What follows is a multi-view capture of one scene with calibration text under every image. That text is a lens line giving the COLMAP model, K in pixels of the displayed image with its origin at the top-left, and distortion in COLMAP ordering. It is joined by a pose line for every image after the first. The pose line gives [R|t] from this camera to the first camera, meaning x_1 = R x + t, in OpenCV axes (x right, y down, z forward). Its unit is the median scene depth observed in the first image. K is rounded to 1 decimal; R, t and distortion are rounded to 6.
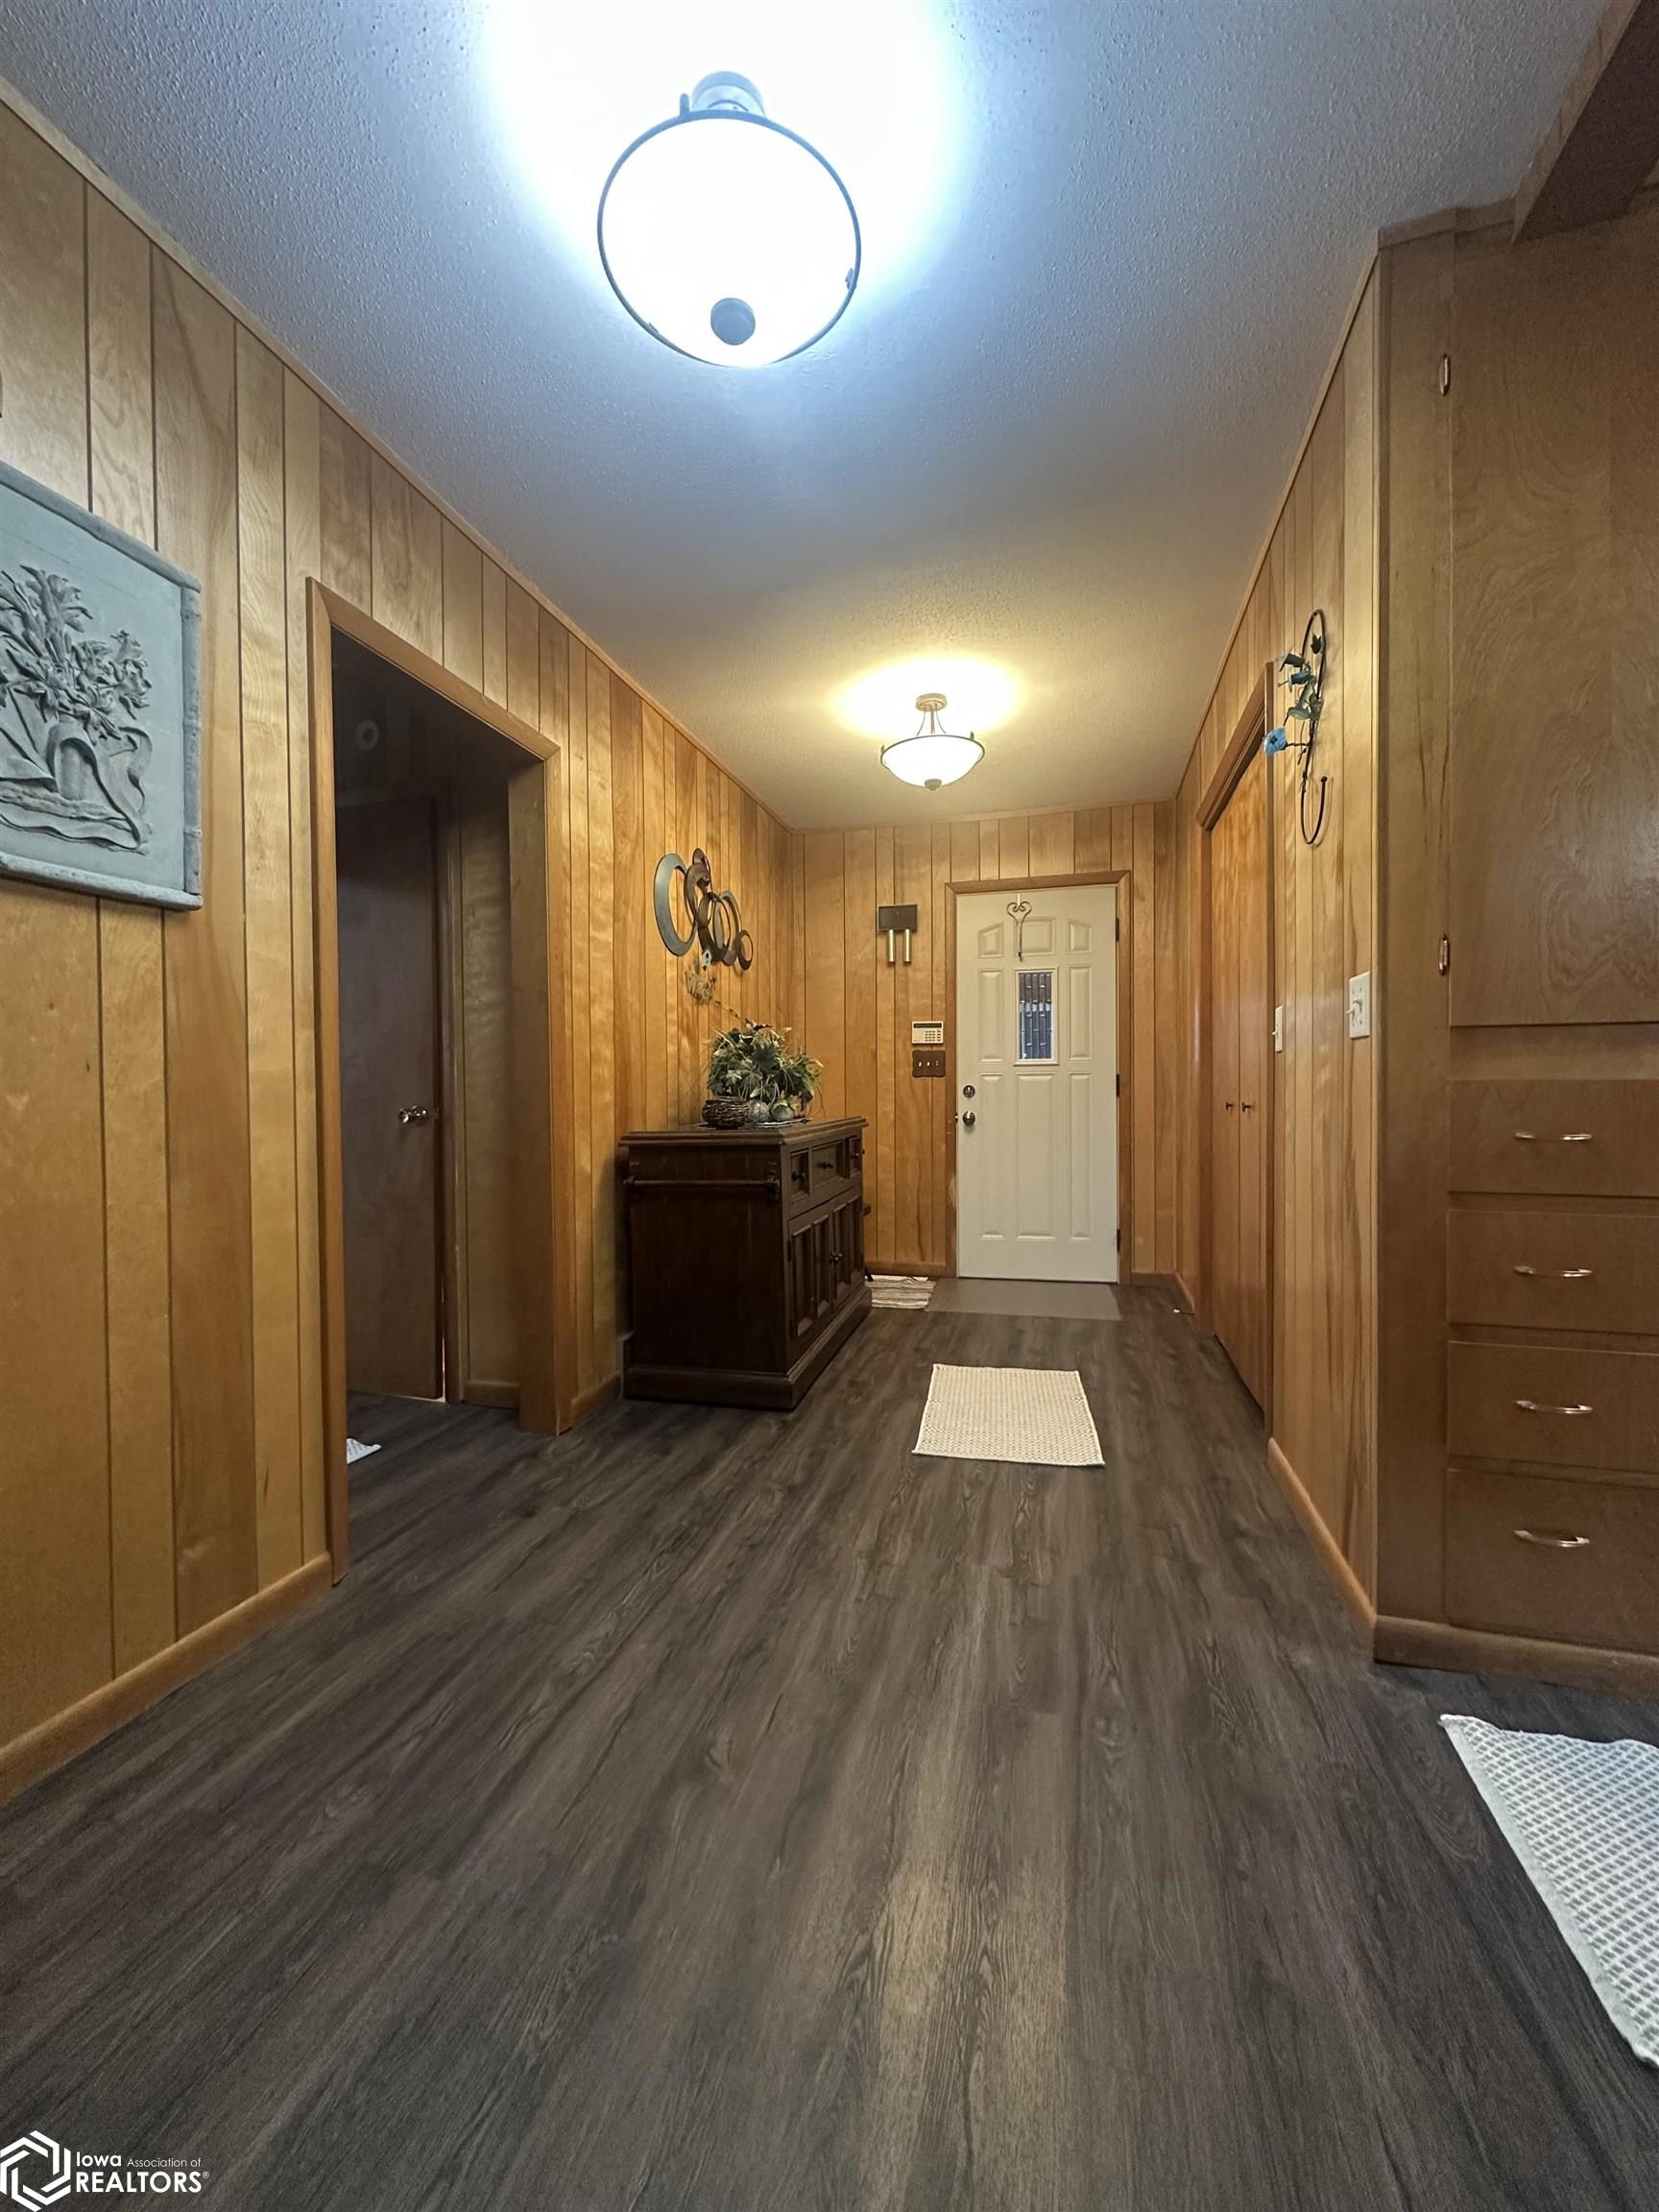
lens RADIAL K [[888.9, 0, 829.5], [0, 888.9, 1106.0], [0, 0, 1]] dist [-0.000210, -0.000056]
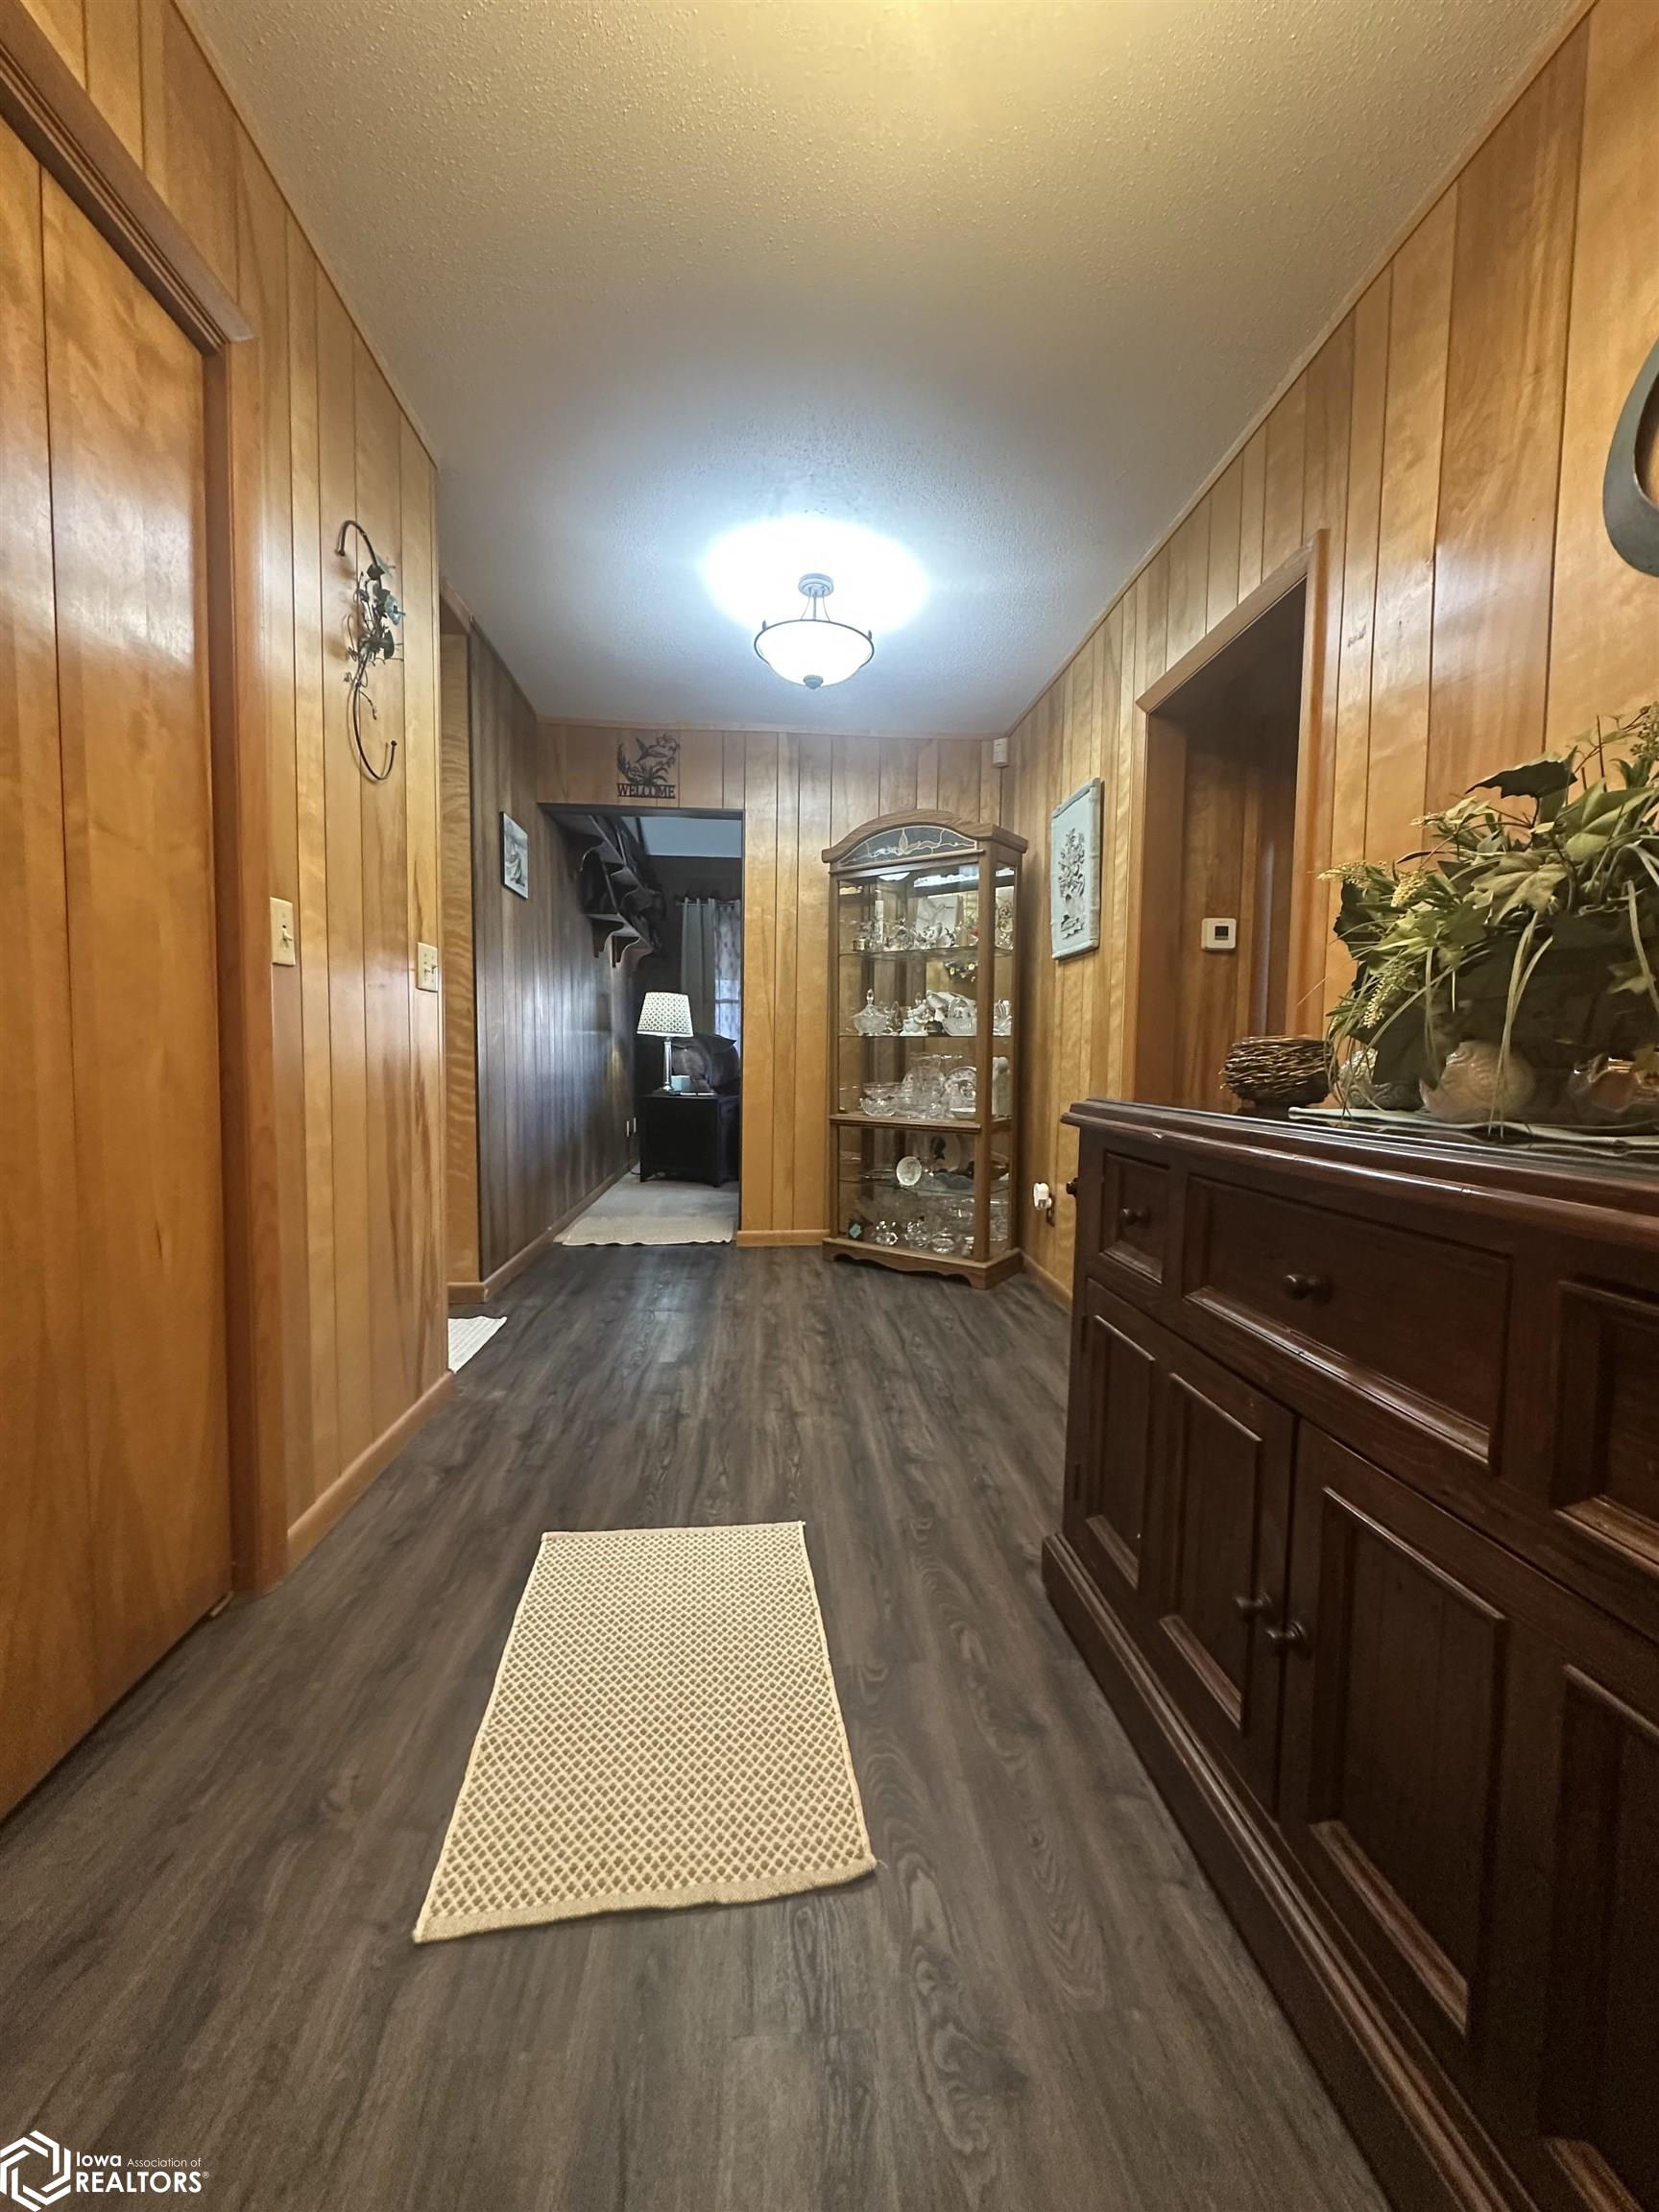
lens RADIAL K [[889.0, 0, 829.5], [0, 889.0, 1106.0], [0, 0, 1]] dist [0.000209, 0.000080]
pose [[-0.945144, 0.012763, -0.326405, 0.372437], [-0.014013, 0.996733, 0.079548, -0.013000], [0.326354, 0.079758, -0.941877, 2.016887]]
